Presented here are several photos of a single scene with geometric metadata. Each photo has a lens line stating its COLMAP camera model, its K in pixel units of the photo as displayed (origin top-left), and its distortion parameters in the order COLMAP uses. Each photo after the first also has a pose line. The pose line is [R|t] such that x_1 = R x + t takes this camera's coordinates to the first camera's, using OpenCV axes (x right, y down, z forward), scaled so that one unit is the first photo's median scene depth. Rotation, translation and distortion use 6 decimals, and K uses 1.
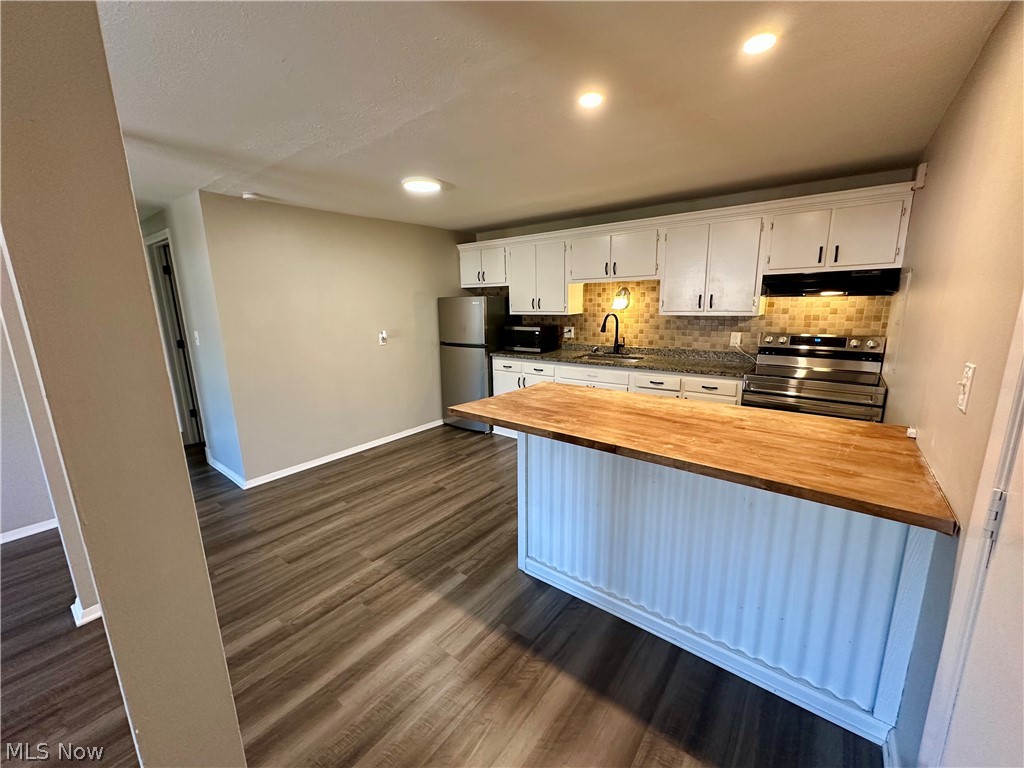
lens RADIAL K [[407.0, 0, 512.3], [0, 407.0, 384.3], [0, 0, 1]] dist [-0.000942, 0.000311]
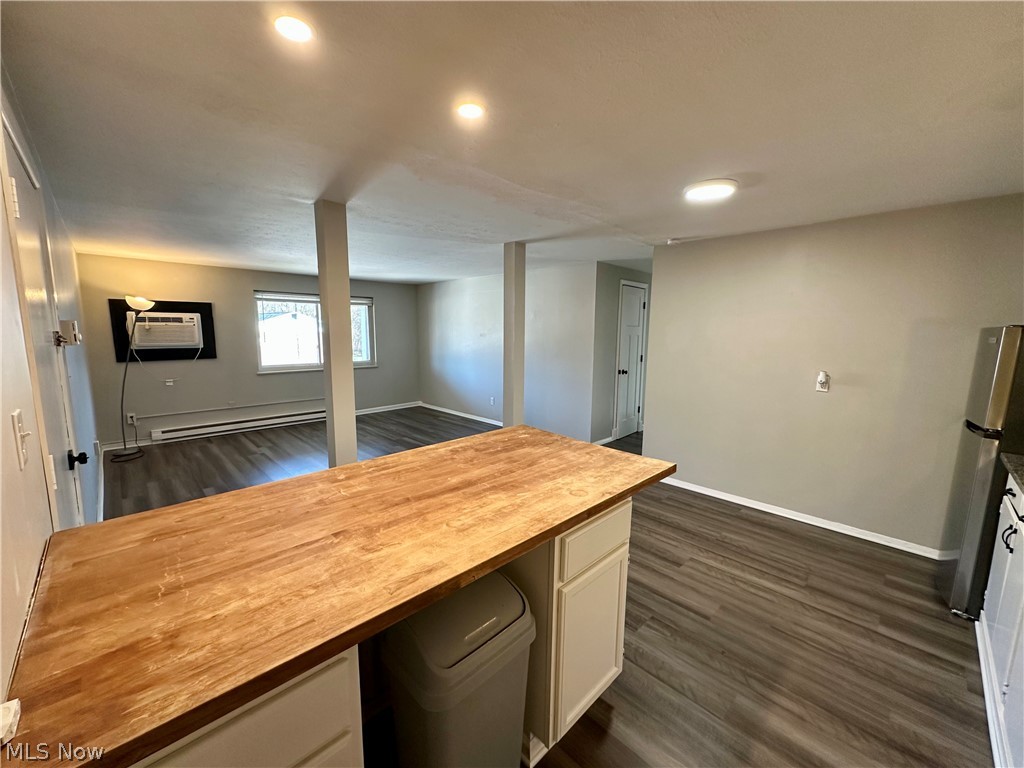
lens RADIAL K [[407.0, 0, 511.6], [0, 407.0, 384.3], [0, 0, 1]] dist [-0.000942, 0.000311]
pose [[-0.126330, 0.150365, -0.980526, 0.637436], [-0.210422, 0.961889, 0.174617, -0.163521], [0.969414, 0.228384, -0.089876, 0.722097]]
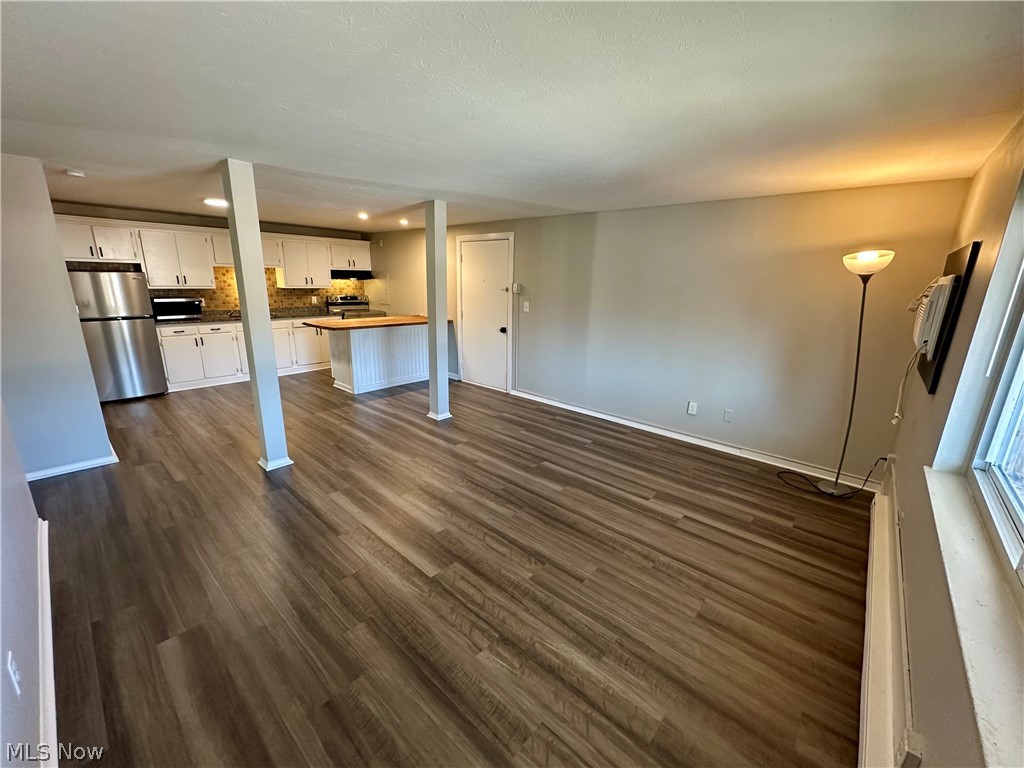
lens RADIAL K [[407.0, 0, 509.6], [0, 407.0, 385.2], [0, 0, 1]] dist [-0.000942, 0.000311]
pose [[0.064648, -0.235478, 0.969727, -1.663909], [0.177822, 0.958926, 0.221000, 0.024795], [-0.981937, 0.158152, 0.103866, -0.112245]]
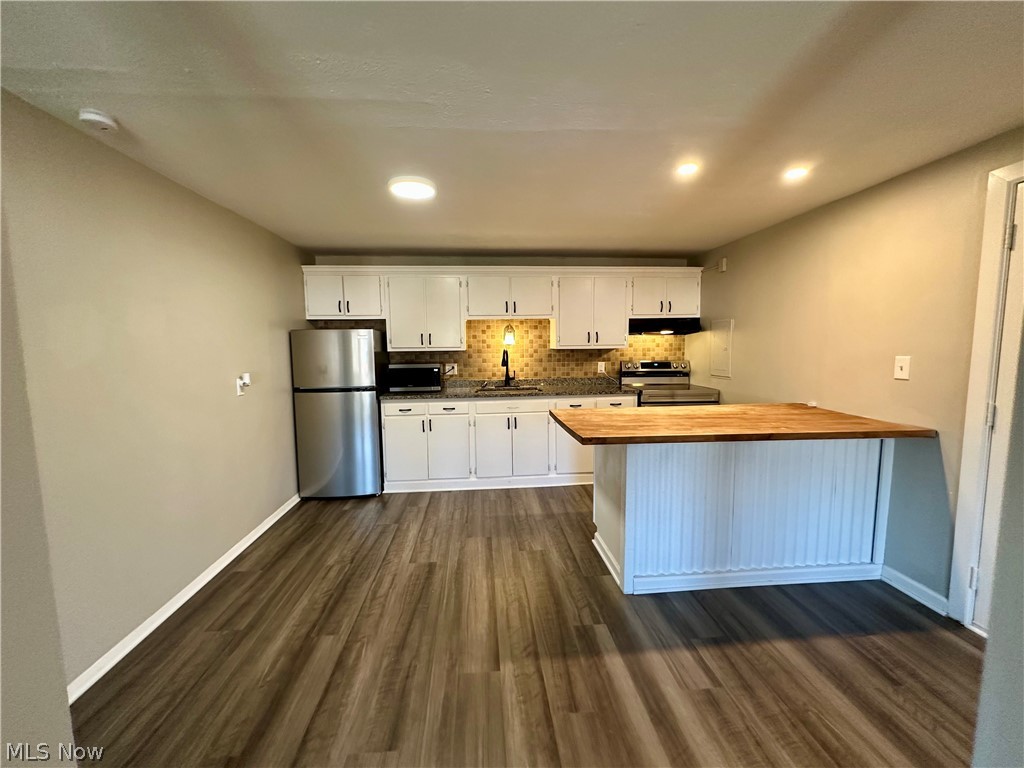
lens RADIAL K [[407.0, 0, 512.3], [0, 407.0, 383.5], [0, 0, 1]] dist [-0.000942, 0.000311]
pose [[0.730910, -0.055641, 0.680202, -0.611506], [0.135337, 0.988695, -0.064551, -0.017479], [-0.668921, 0.139238, 0.730177, 0.293382]]
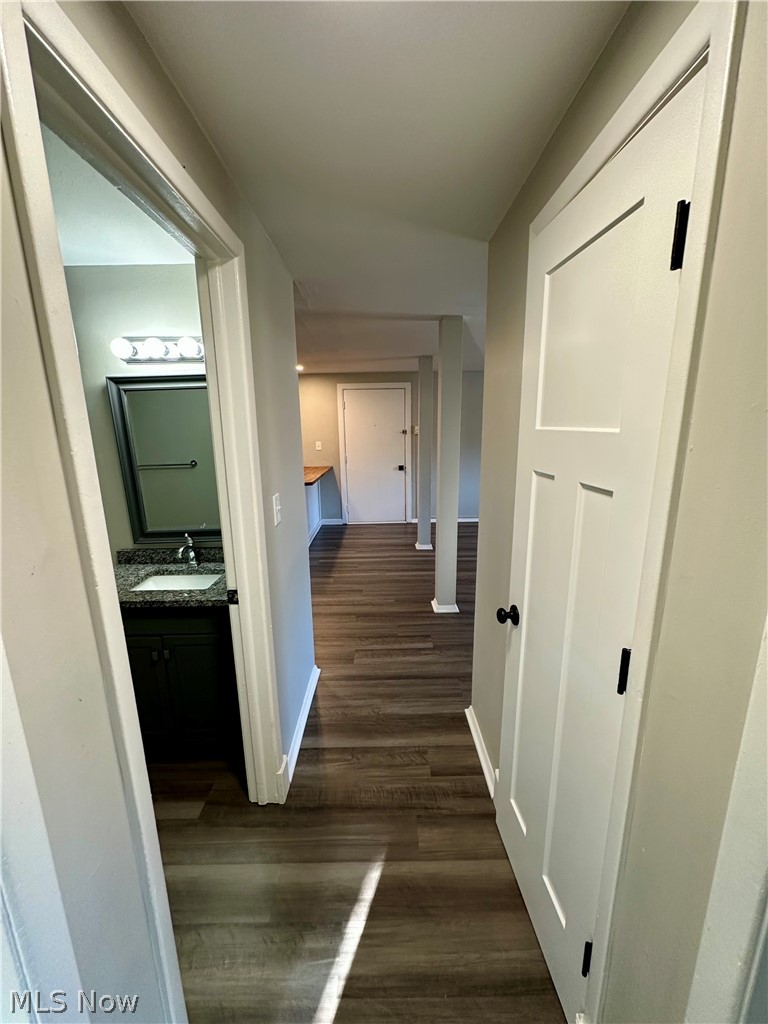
lens RADIAL K [[407.0, 0, 383.3], [0, 407.0, 511.7], [0, 0, 1]] dist [-0.000942, 0.000311]
pose [[-0.620086, -0.140281, 0.771890, -1.404335], [0.185833, 0.929620, 0.318233, -0.278238], [-0.762207, 0.340774, -0.550376, 1.332148]]
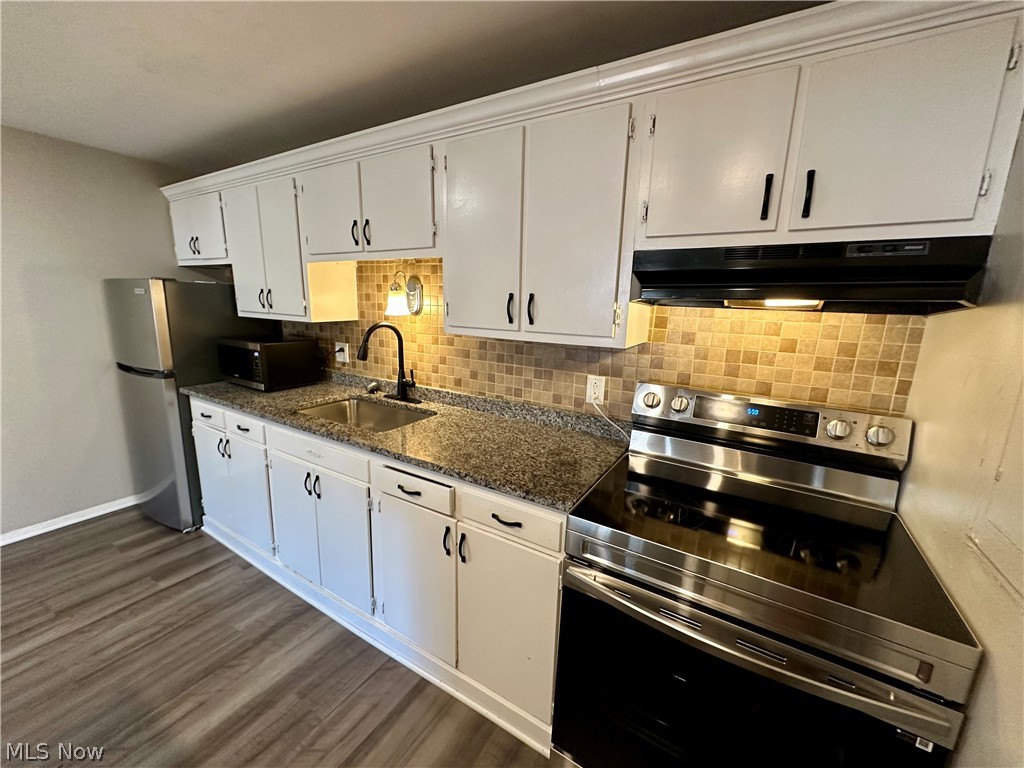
lens RADIAL K [[407.0, 0, 512.3], [0, 407.0, 385.0], [0, 0, 1]] dist [-0.000942, 0.000311]
pose [[0.992146, 0.023277, 0.122901, 0.447258], [-0.023644, 0.999719, 0.001529, -0.131258], [-0.122831, -0.004423, 0.992418, 0.607453]]
